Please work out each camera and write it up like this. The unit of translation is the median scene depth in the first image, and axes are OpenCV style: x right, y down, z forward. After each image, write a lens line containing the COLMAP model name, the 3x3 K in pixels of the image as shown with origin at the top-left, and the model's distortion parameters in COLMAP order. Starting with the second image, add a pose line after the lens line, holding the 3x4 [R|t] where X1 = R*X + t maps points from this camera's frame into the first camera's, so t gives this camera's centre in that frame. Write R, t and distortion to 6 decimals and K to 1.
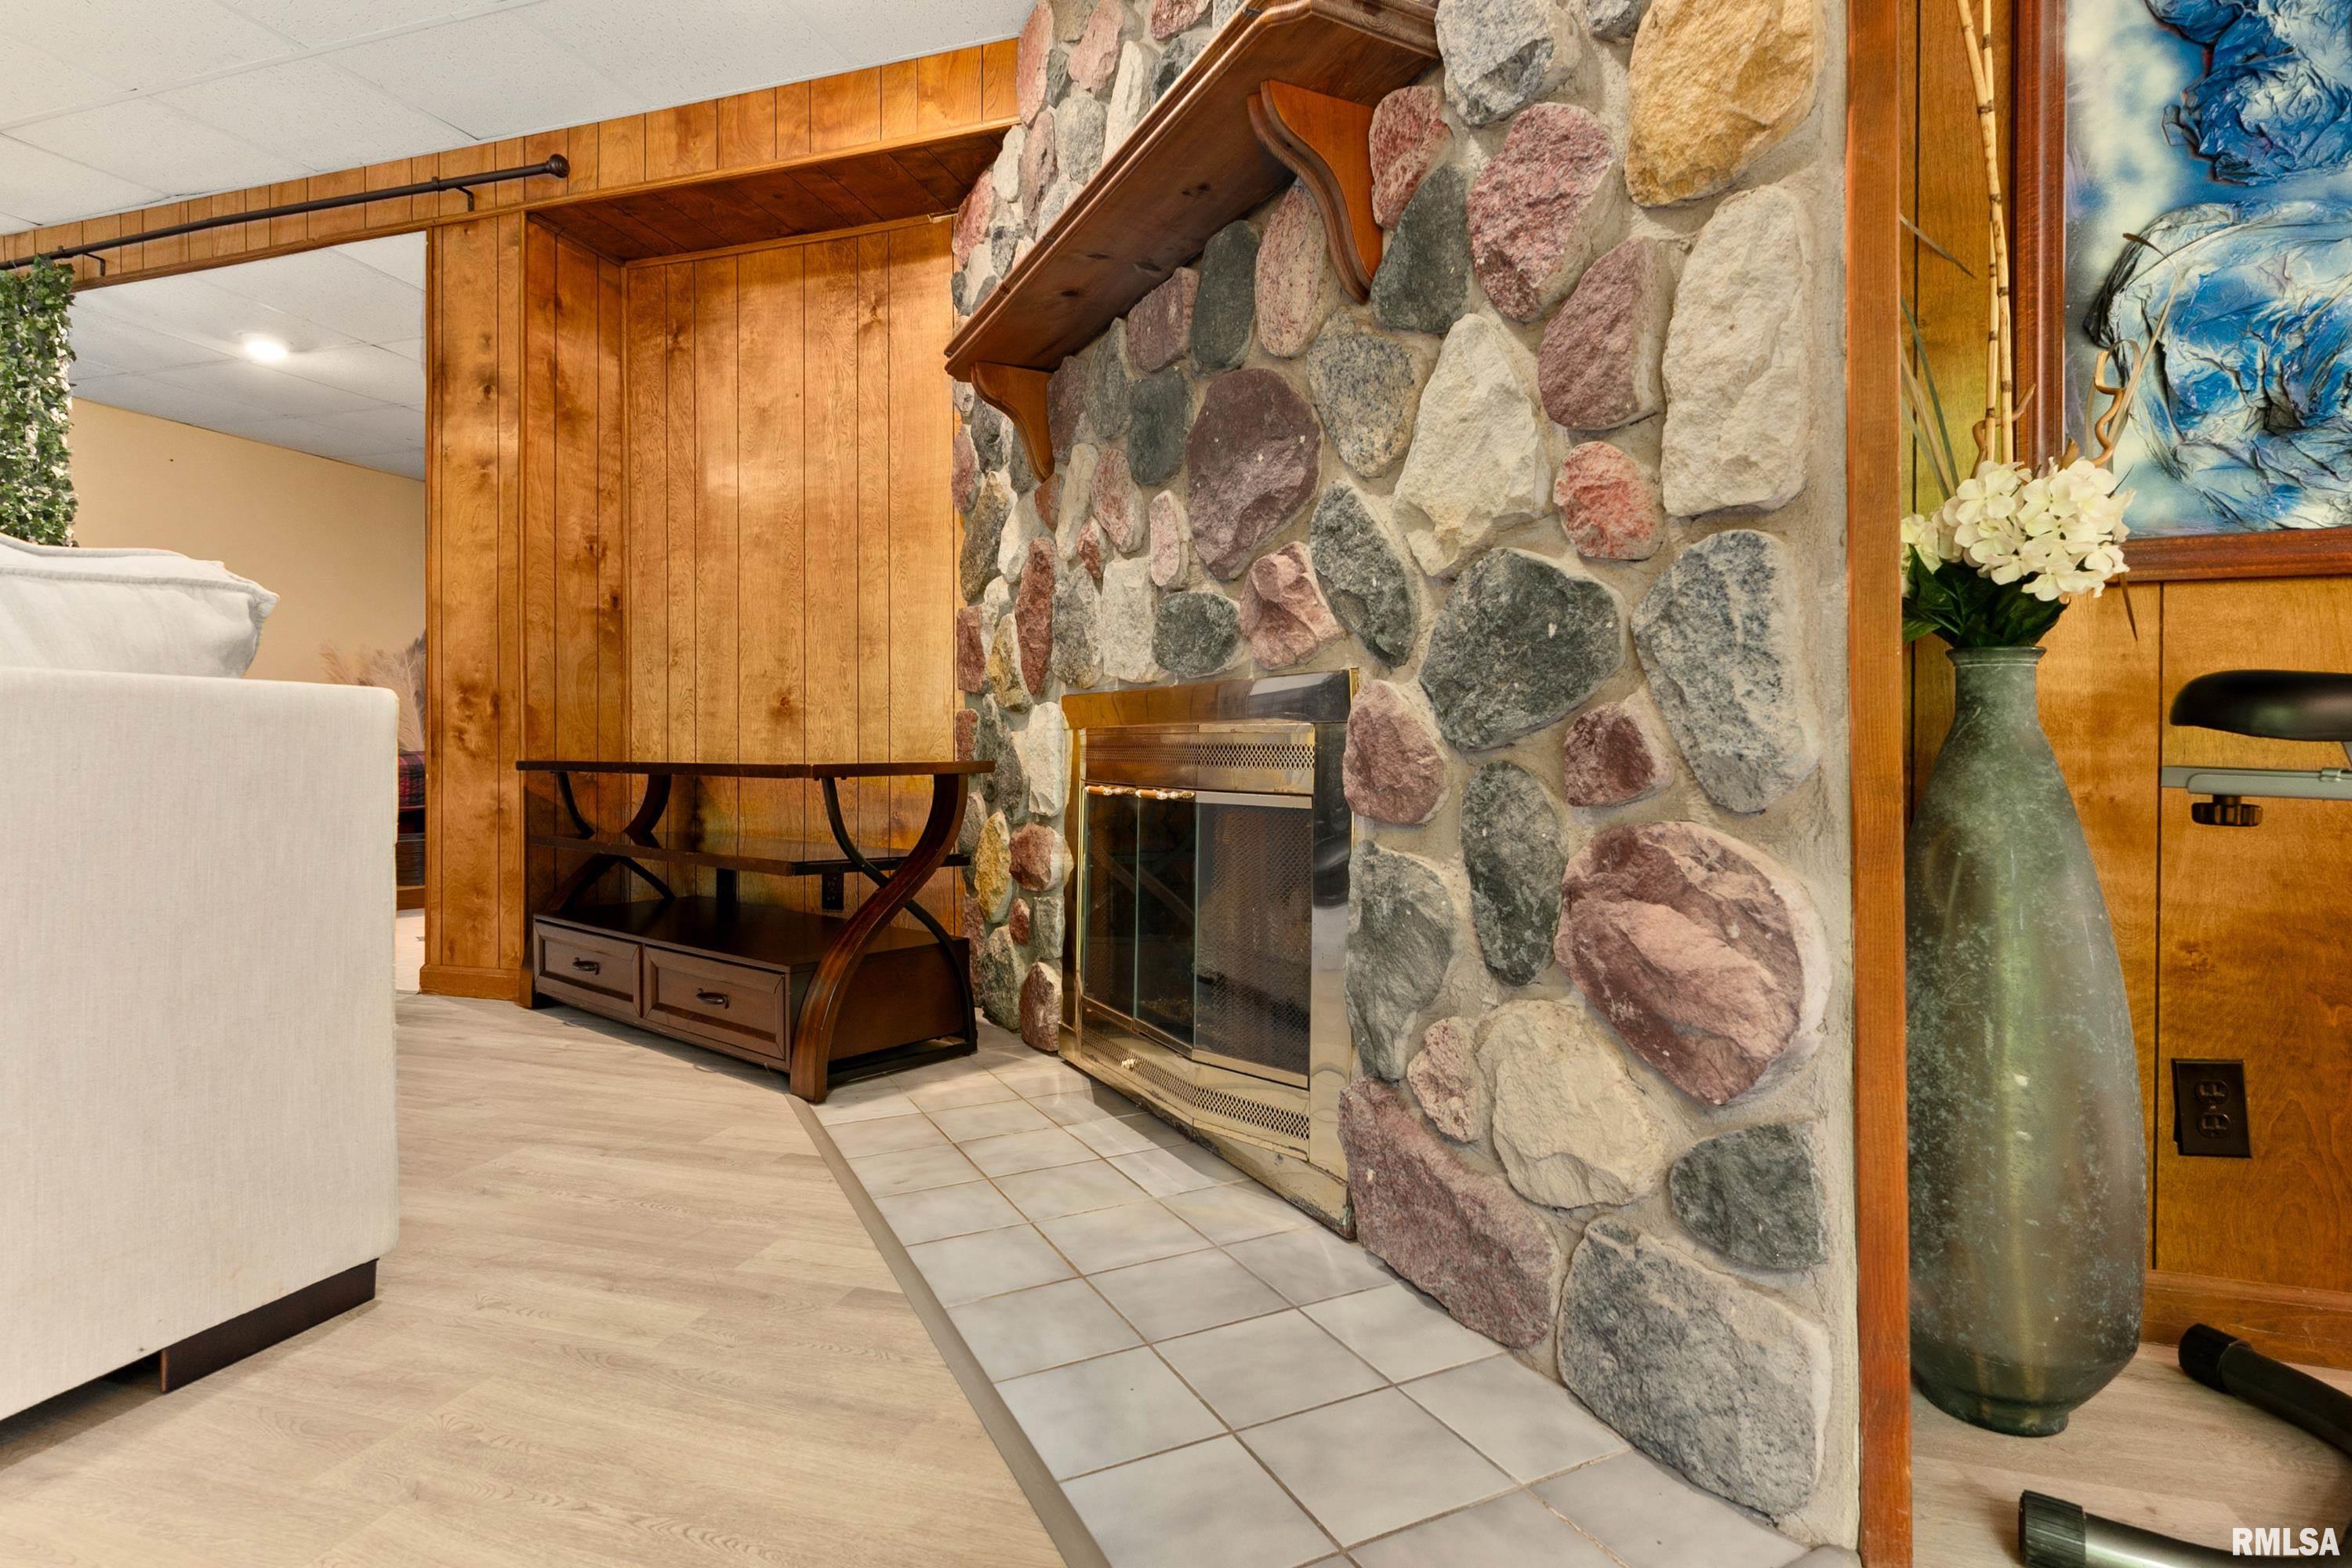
lens RADIAL K [[1199.6, 0, 1183.2], [0, 1199.6, 765.9], [0, 0, 1]] dist [-0.005079, 0.003008]
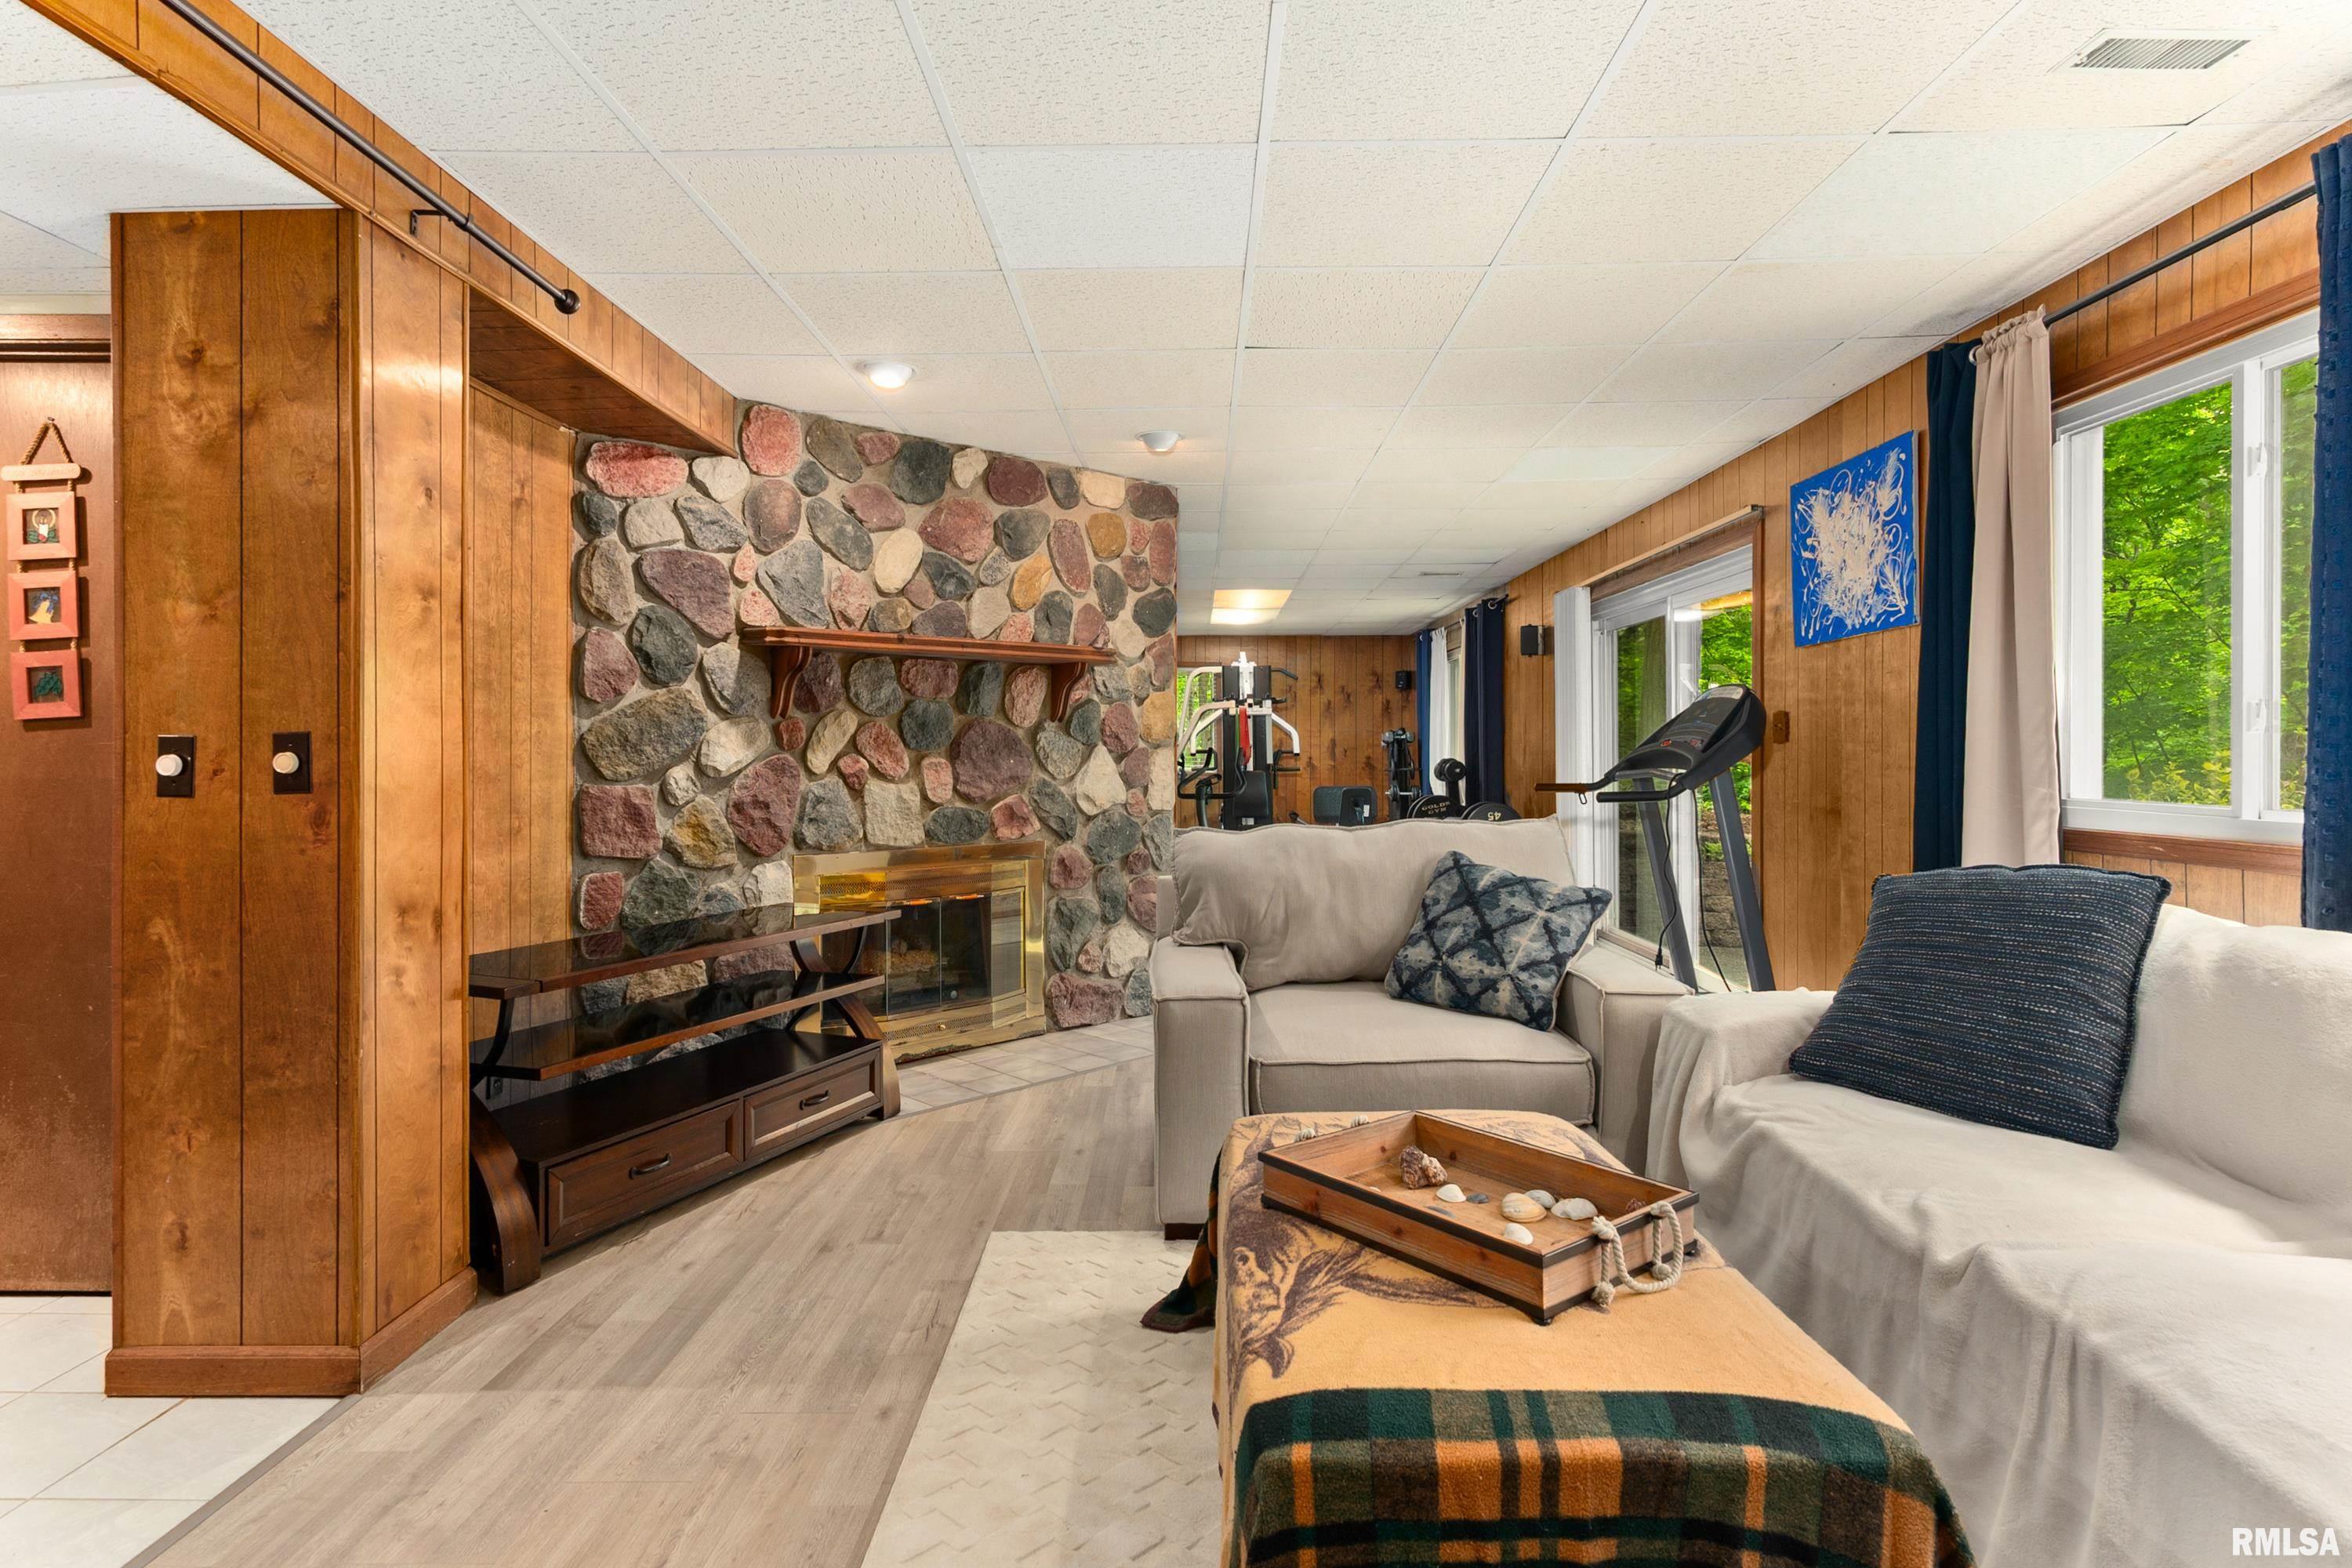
lens RADIAL K [[1199.6, 0, 1181.0], [0, 1199.6, 769.6], [0, 0, 1]] dist [-0.005079, 0.003008]
pose [[-0.297613, -0.010837, 0.954625, -1.760858], [0.016672, 0.999724, 0.016546, -0.188807], [-0.954541, 0.020840, -0.297351, 0.977445]]
